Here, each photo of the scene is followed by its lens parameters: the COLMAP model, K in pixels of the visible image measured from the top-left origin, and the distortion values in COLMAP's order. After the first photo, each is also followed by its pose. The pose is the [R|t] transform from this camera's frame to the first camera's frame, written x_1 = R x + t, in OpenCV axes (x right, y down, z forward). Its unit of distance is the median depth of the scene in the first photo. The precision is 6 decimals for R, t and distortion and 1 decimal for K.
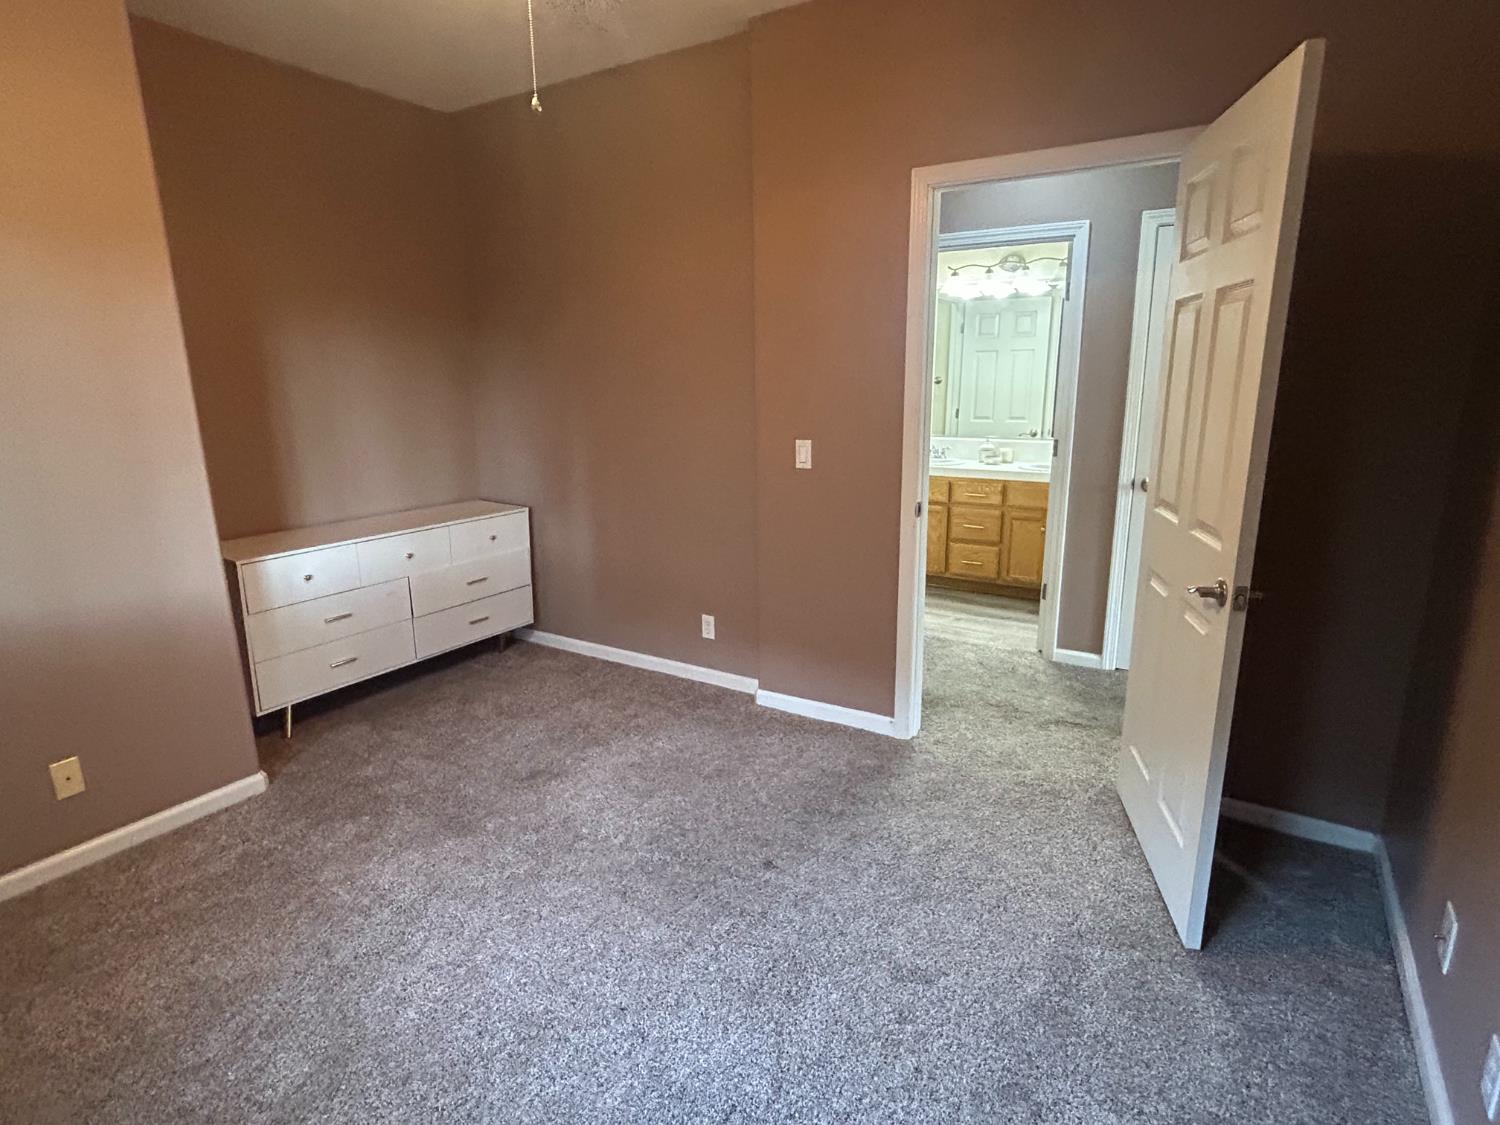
lens RADIAL K [[800.5, 0, 750.0], [0, 800.5, 562.5], [0, 0, 1]] dist [0.001582, 0.000337]
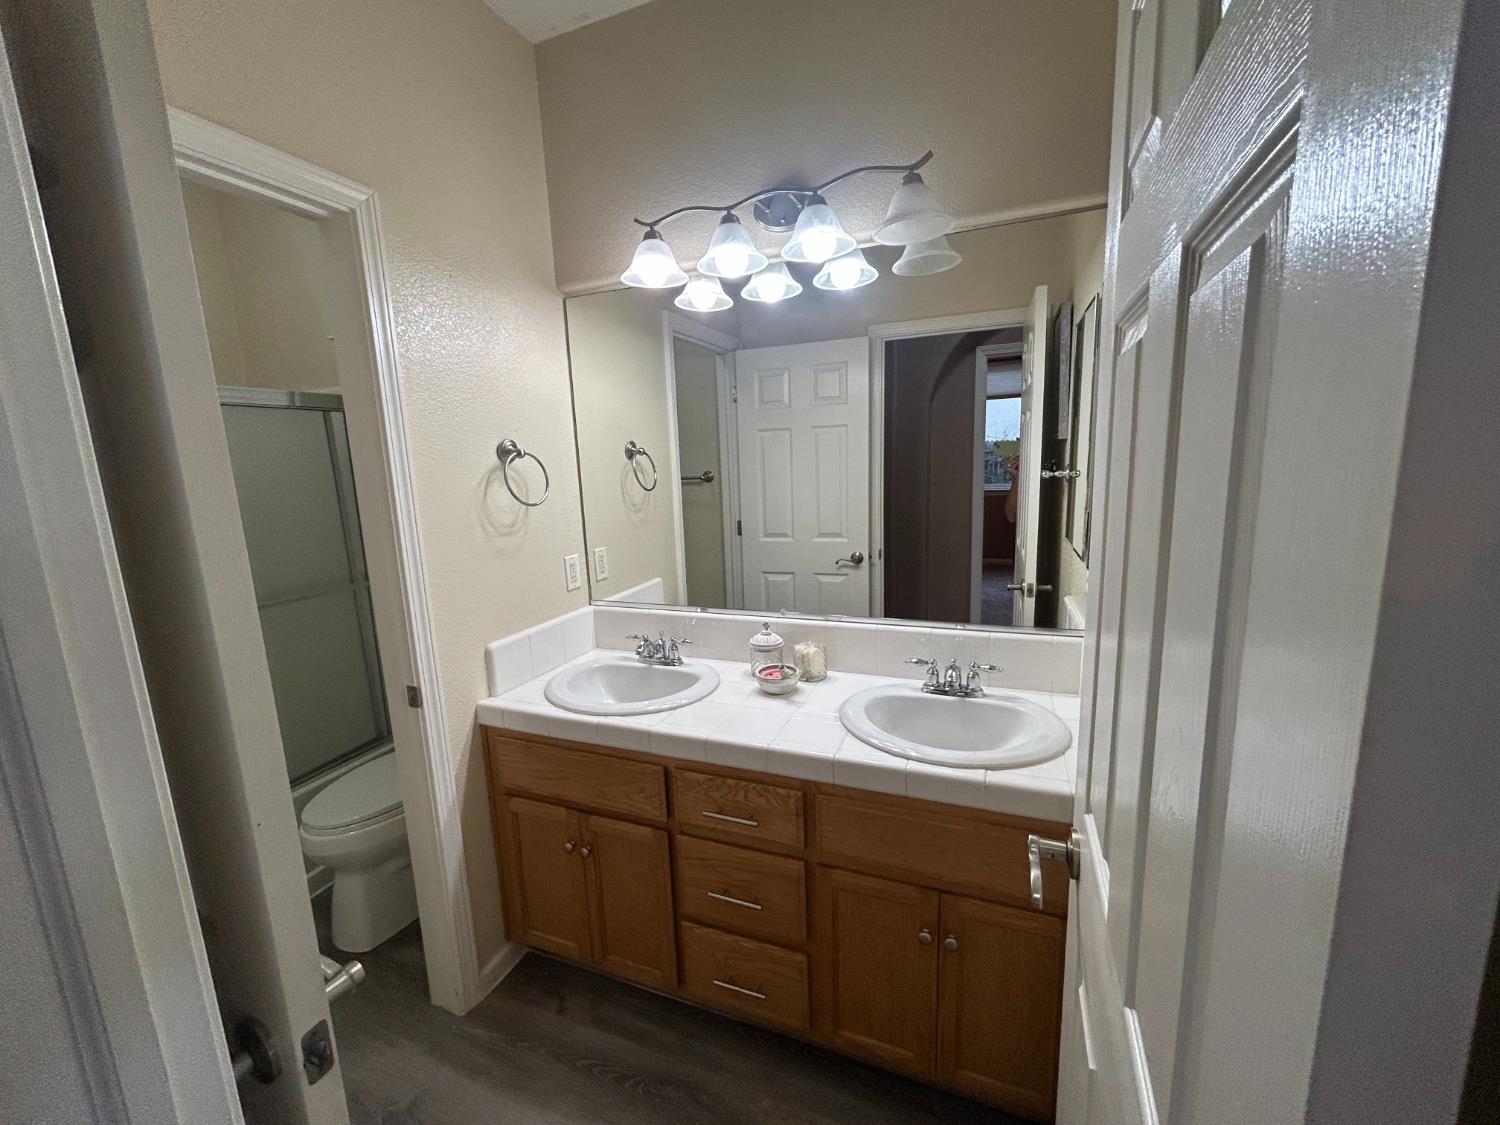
lens RADIAL K [[607.8, 0, 754.3], [0, 607.8, 565.5], [0, 0, 1]] dist [-0.002120, 0.000665]
pose [[0.981184, -0.062201, 0.182780, 0.234835], [0.072505, 0.996102, -0.050240, -0.170451], [-0.178943, 0.062548, 0.981869, 0.684122]]
